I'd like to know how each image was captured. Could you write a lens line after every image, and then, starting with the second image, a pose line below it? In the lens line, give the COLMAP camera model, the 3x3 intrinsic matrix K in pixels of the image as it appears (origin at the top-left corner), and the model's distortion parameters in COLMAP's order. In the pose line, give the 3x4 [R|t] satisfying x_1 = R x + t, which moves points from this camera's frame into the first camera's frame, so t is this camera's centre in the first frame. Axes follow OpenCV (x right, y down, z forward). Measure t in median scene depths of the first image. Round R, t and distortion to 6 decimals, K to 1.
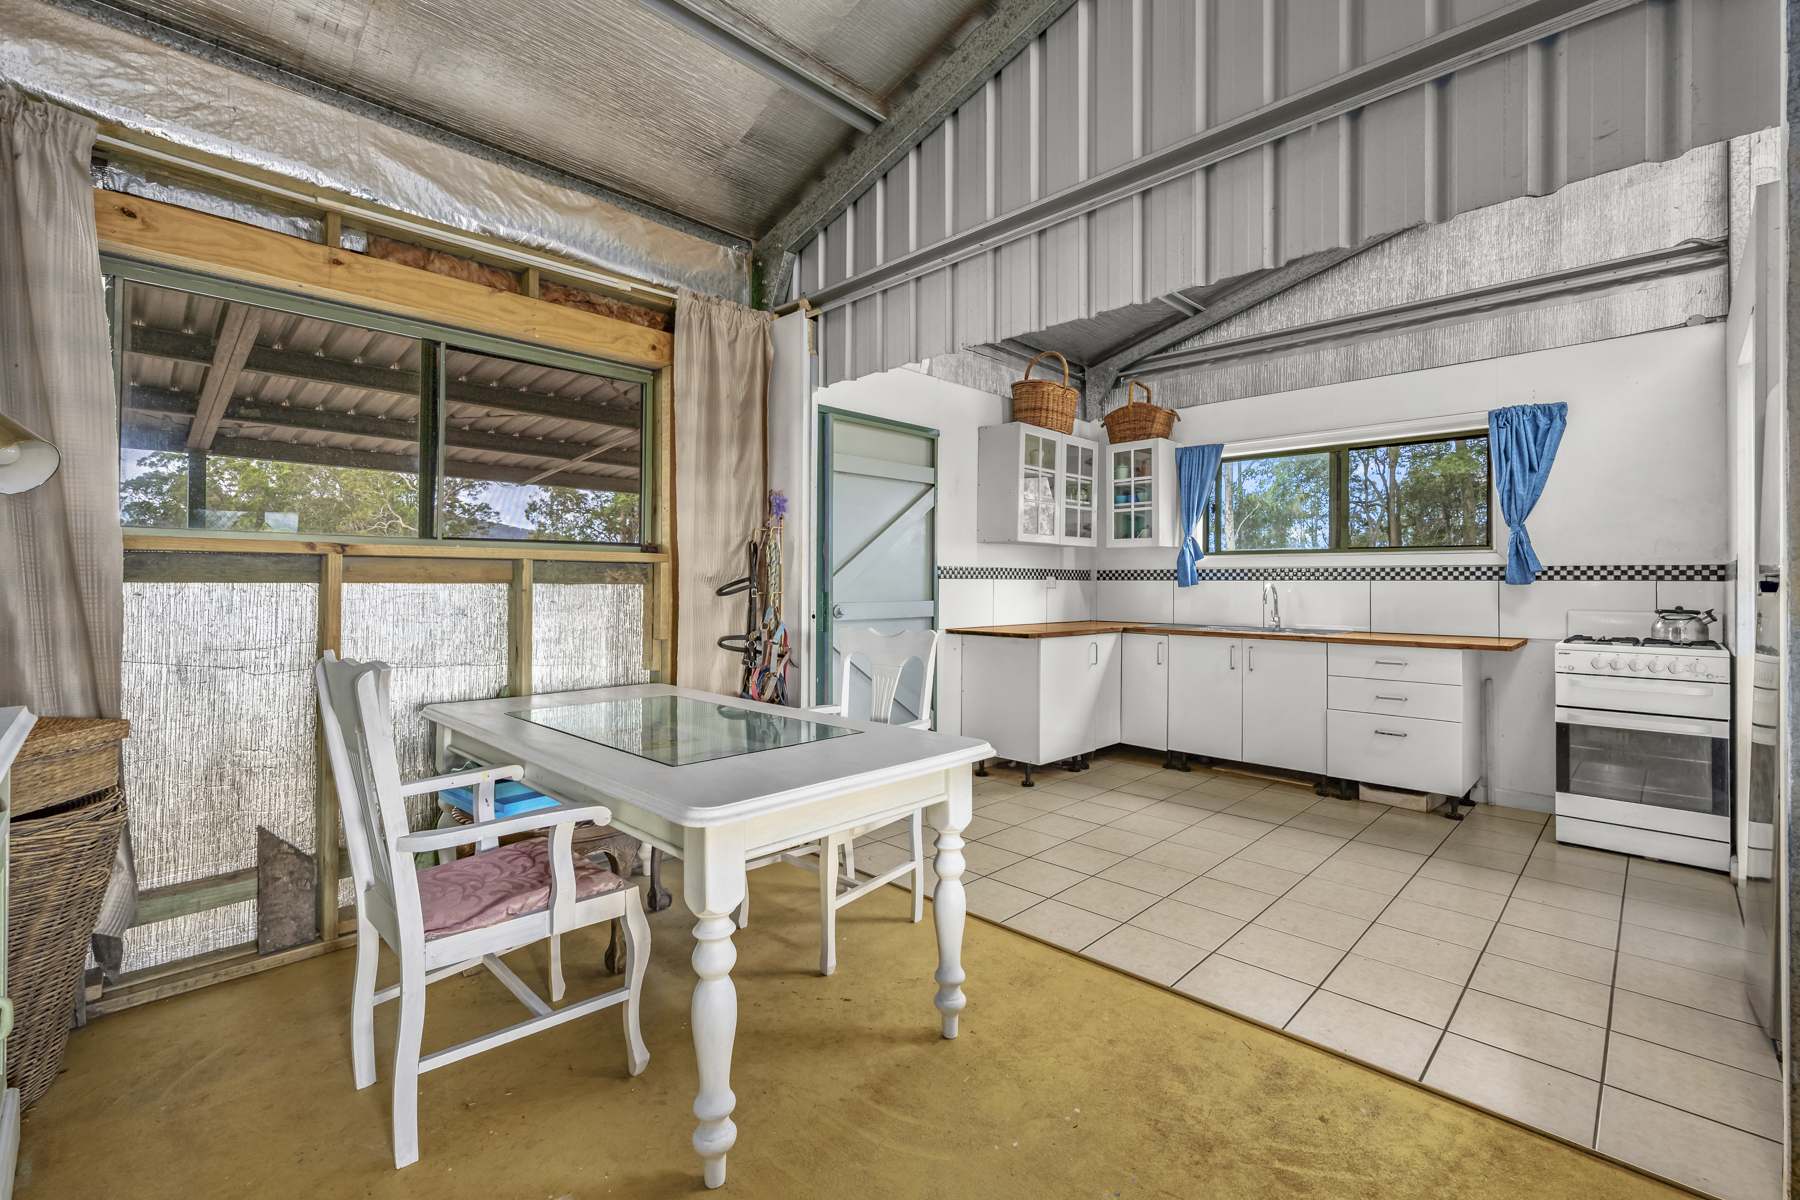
lens RADIAL K [[771.3, 0, 895.0], [0, 771.3, 578.4], [0, 0, 1]] dist [-0.004001, 0.000990]
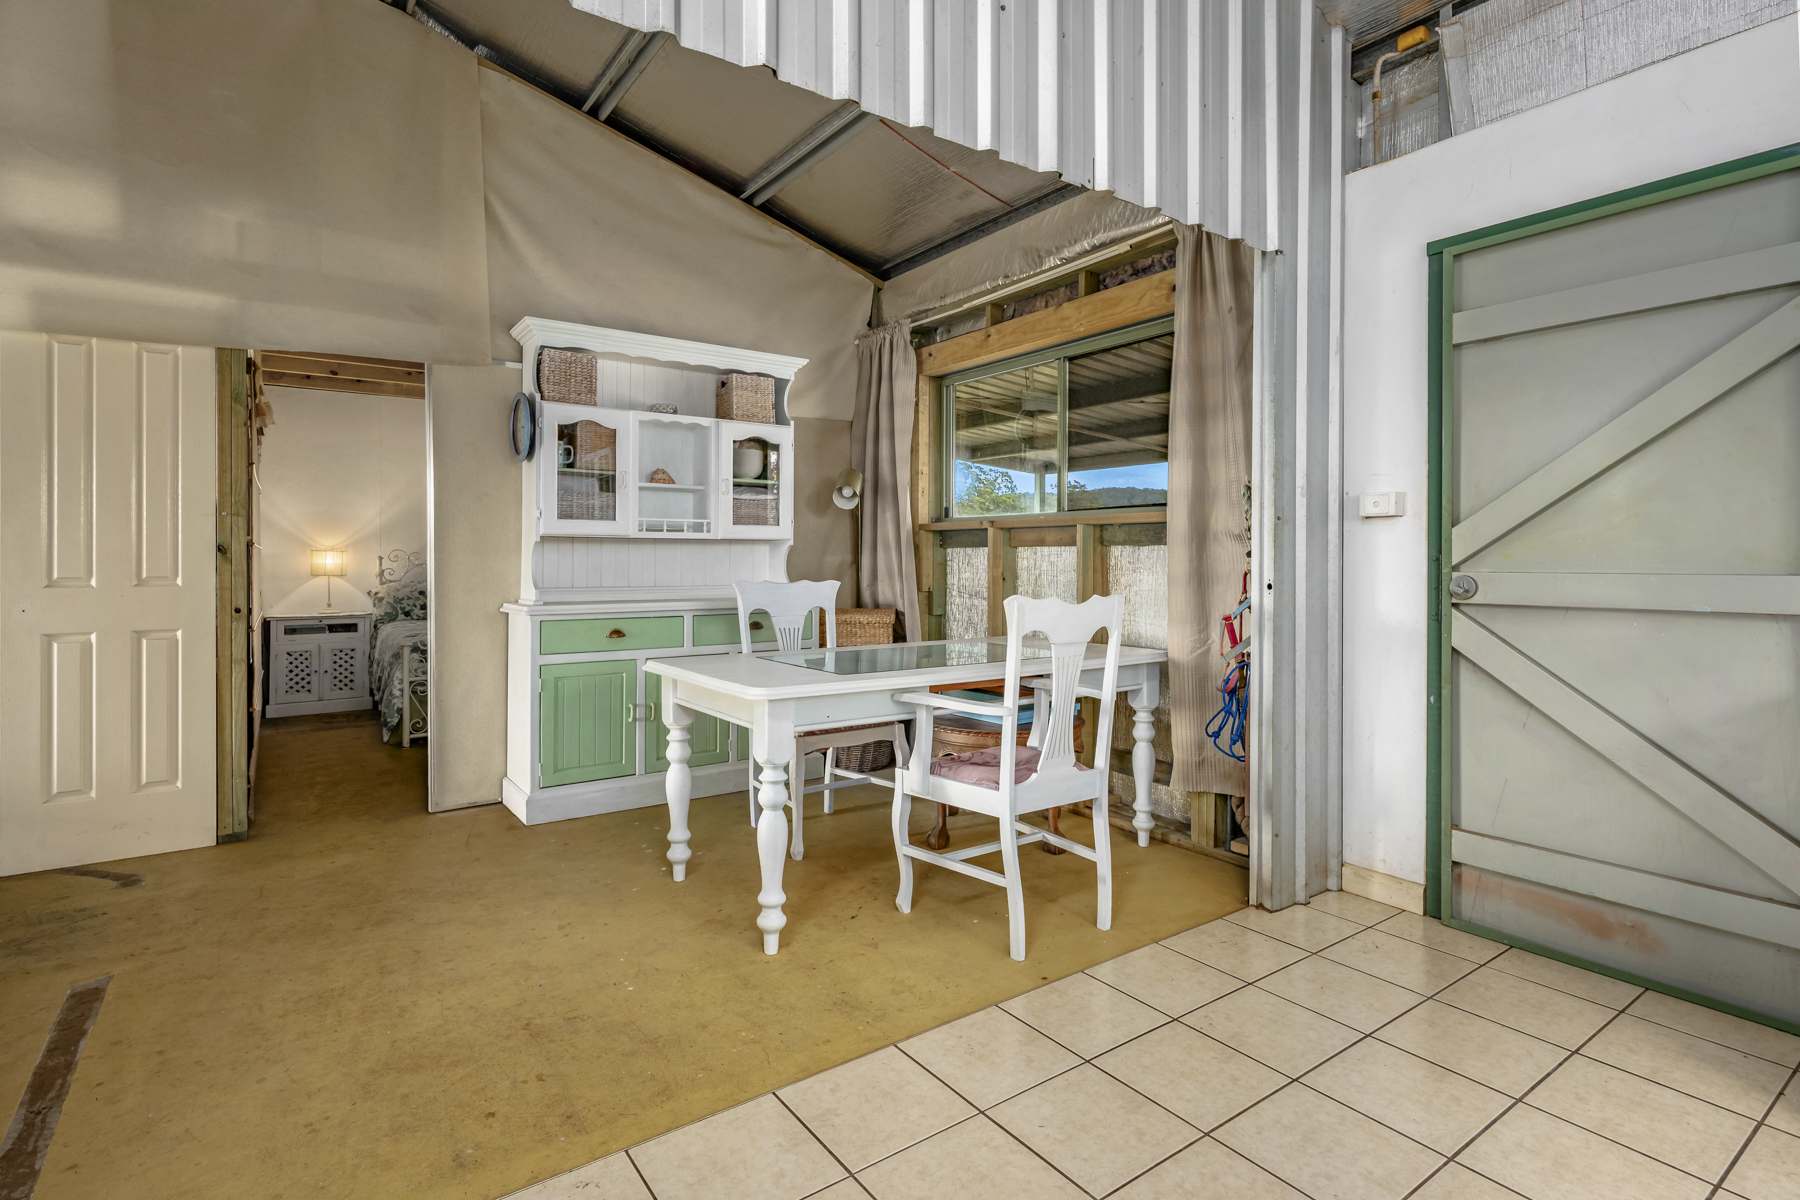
lens RADIAL K [[896.1, 0, 927.3], [0, 896.1, 555.2], [0, 0, 1]] dist [0.000972, 0.000612]
pose [[-0.149511, -0.004895, -0.988748, 0.656801], [0.006716, 0.999960, -0.005966, 0.020656], [0.988737, -0.007532, -0.149472, 0.717355]]
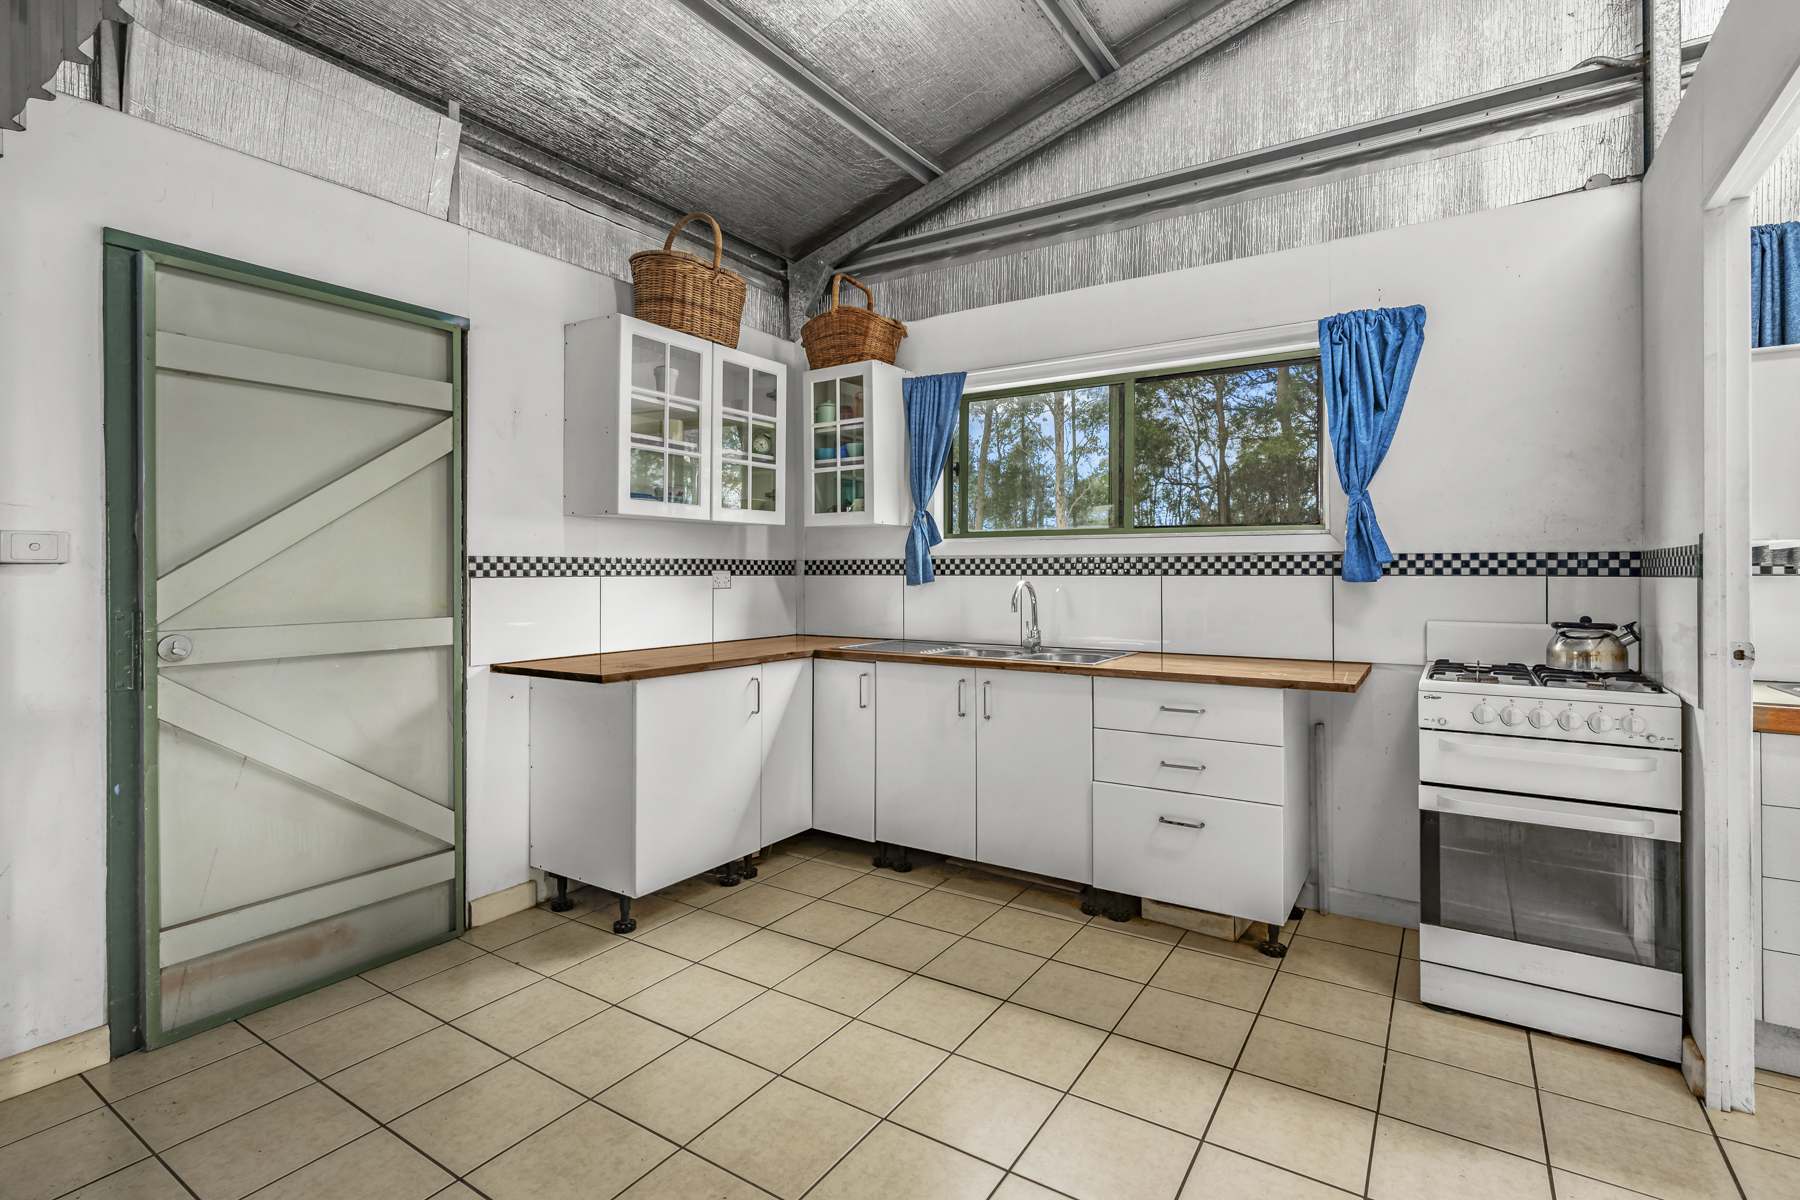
lens RADIAL K [[850.6, 0, 886.3], [0, 850.6, 570.9], [0, 0, 1]] dist [-0.001003, 0.001640]
pose [[0.981161, -0.006543, 0.193079, 0.280641], [0.005375, 0.999964, 0.006574, -0.008774], [-0.193115, -0.005413, 0.981161, 0.375681]]
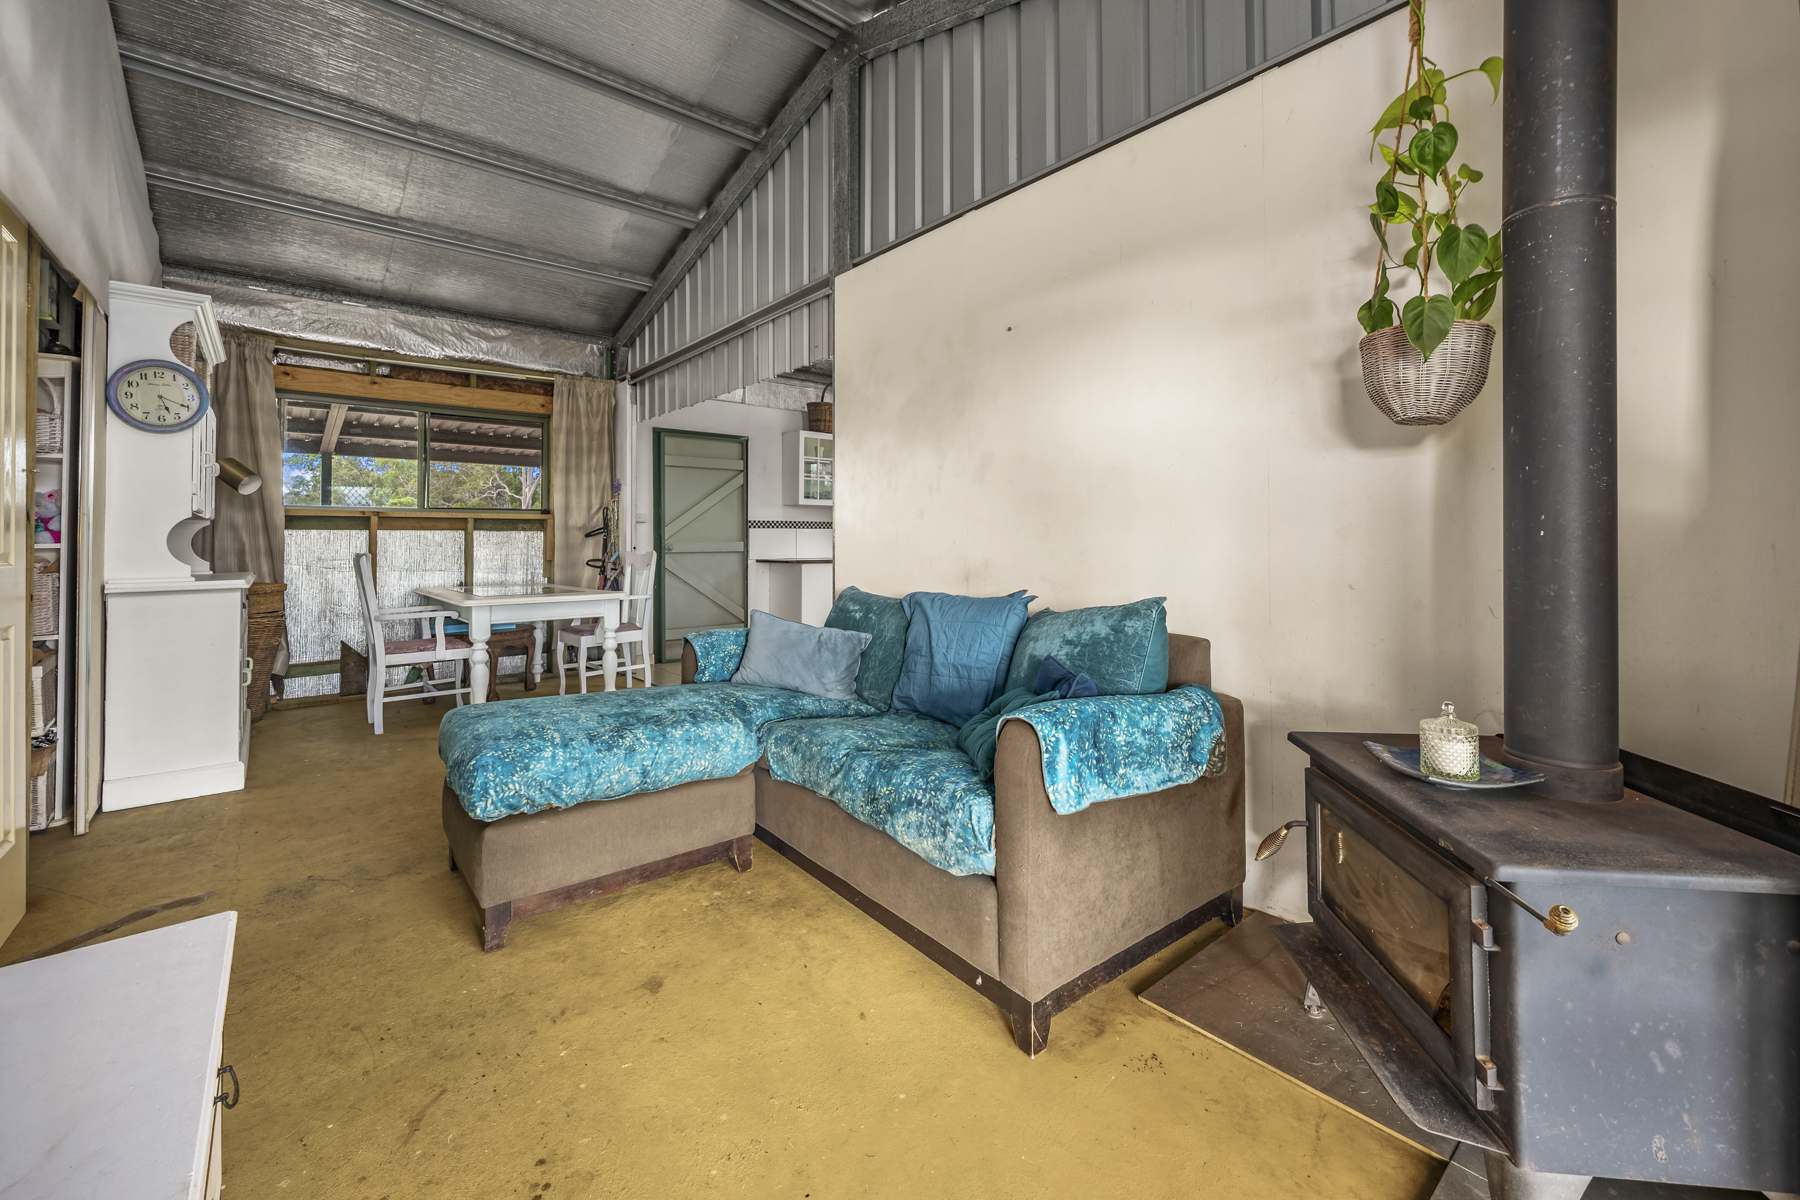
lens RADIAL K [[728.8, 0, 886.7], [0, 728.8, 529.6], [0, 0, 1]] dist [-0.000486, -0.000171]
pose [[0.995662, -0.010777, -0.092415, 0.569510], [0.009781, 0.999889, -0.011220, 0.027076], [0.092526, 0.010268, 0.995657, -0.576738]]
